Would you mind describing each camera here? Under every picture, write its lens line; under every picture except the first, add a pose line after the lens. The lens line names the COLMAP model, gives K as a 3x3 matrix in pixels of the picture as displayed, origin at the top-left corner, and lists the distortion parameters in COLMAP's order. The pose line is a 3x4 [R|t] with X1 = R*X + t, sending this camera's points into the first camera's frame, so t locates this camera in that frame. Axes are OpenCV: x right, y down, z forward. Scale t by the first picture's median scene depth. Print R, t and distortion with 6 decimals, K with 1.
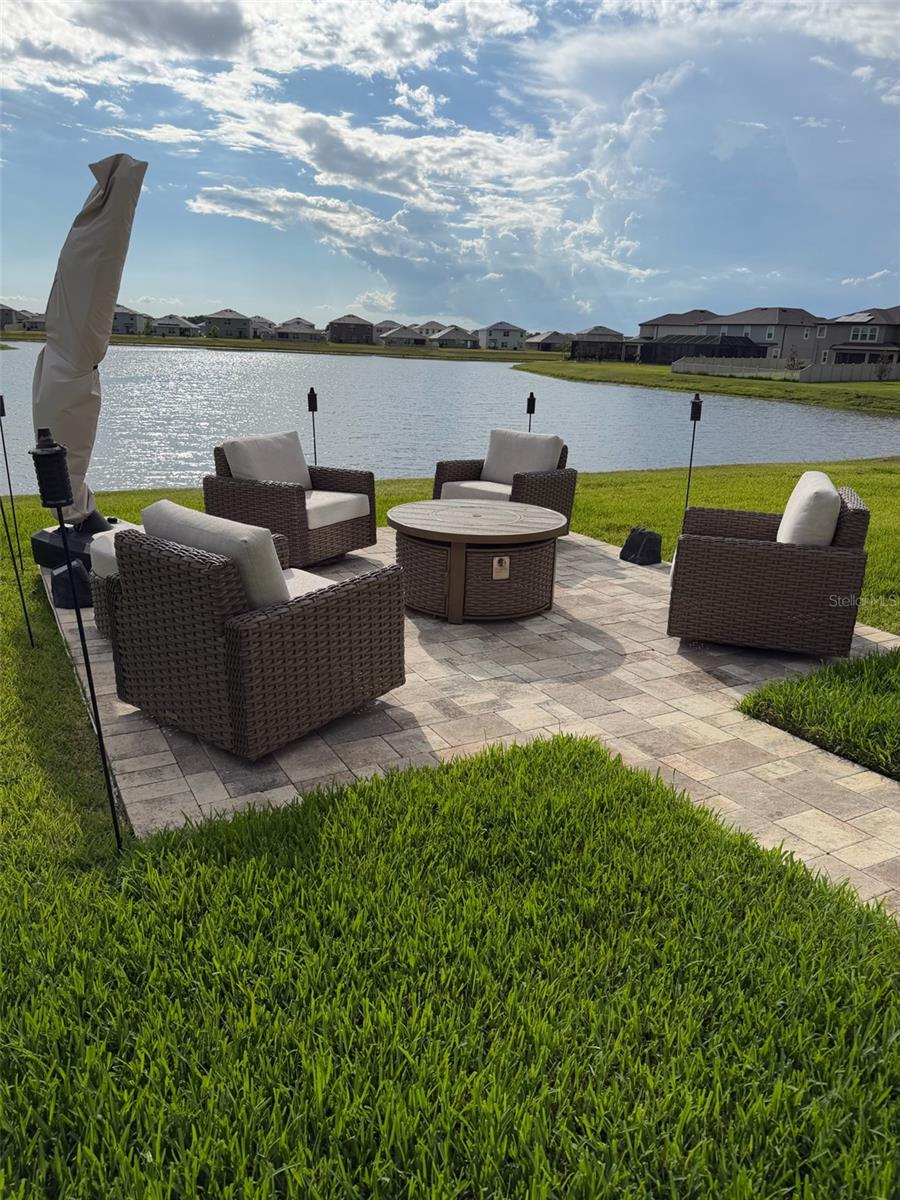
lens RADIAL K [[851.5, 0, 452.0], [0, 851.5, 599.9], [0, 0, 1]] dist [0.040716, -0.061557]
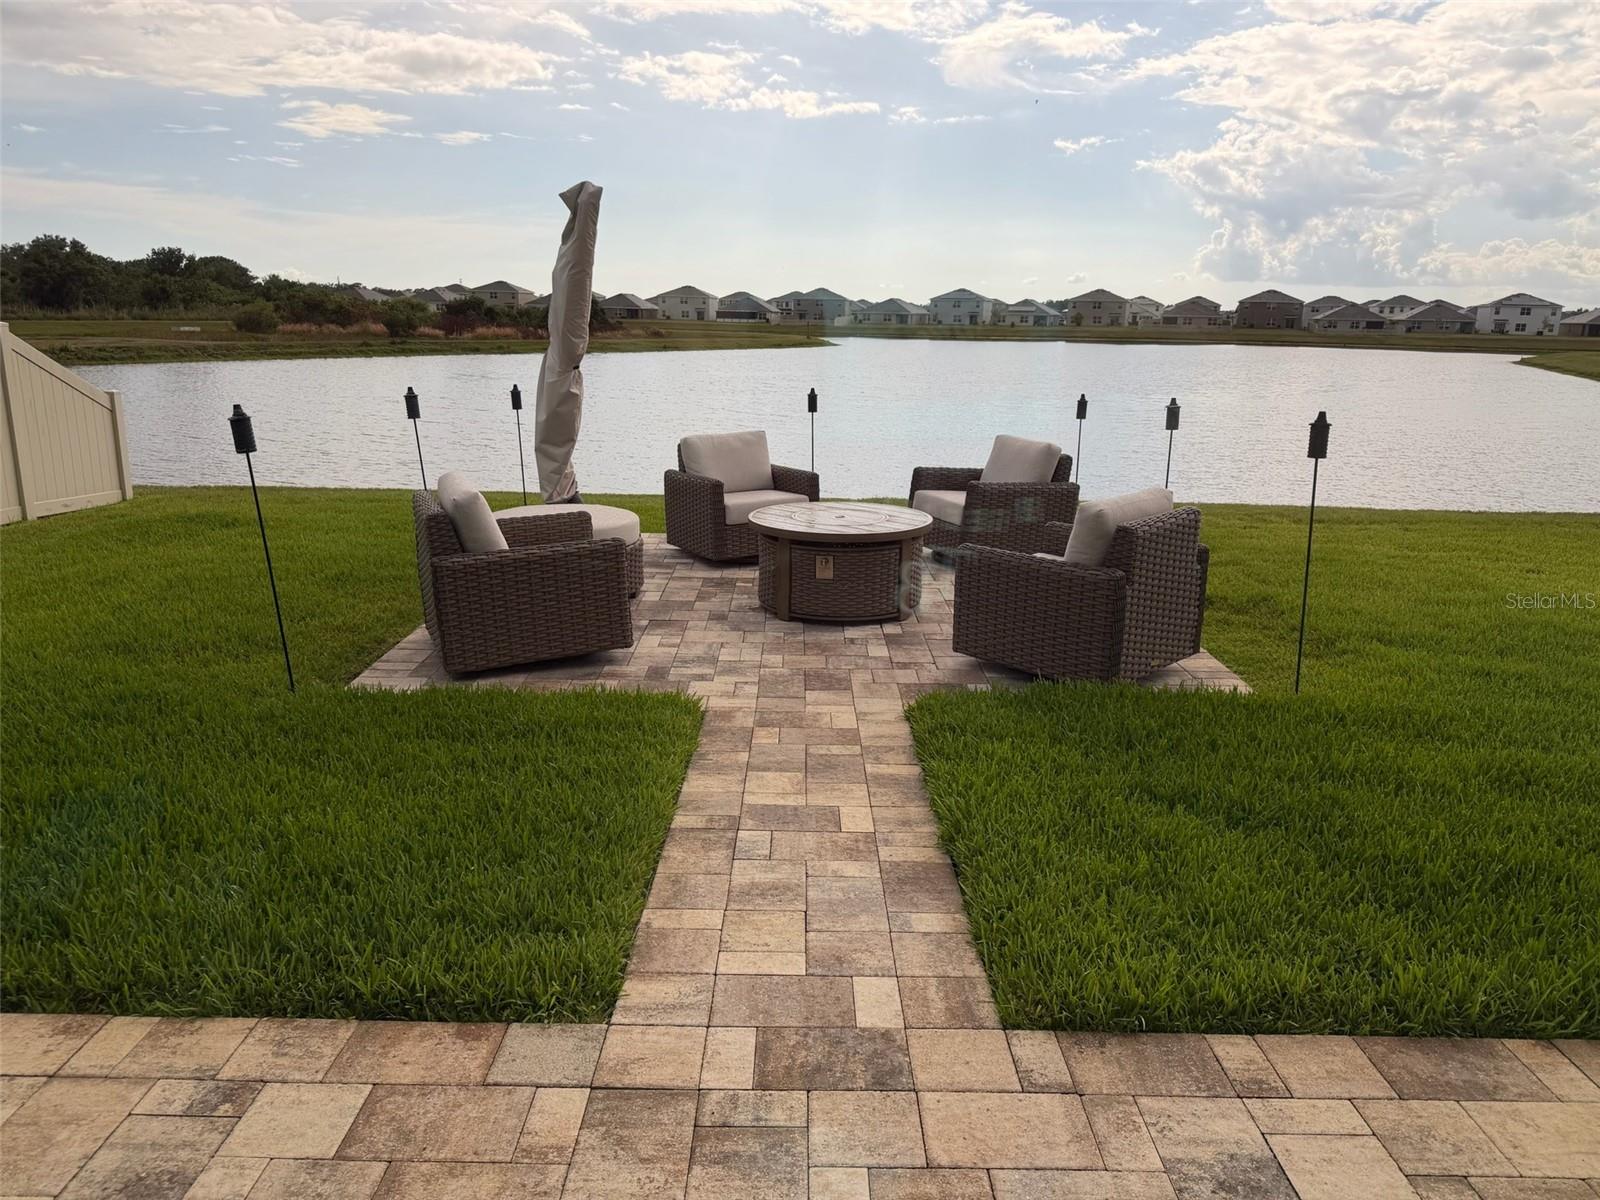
lens RADIAL K [[1135.4, 0, 799.8], [0, 1135.4, 595.2], [0, 0, 1]] dist [0.040716, -0.061557]
pose [[0.875147, 0.095002, -0.474439, 0.641716], [-0.125420, 0.991561, -0.032799, 0.039933], [0.467319, 0.088208, 0.879677, -0.166311]]
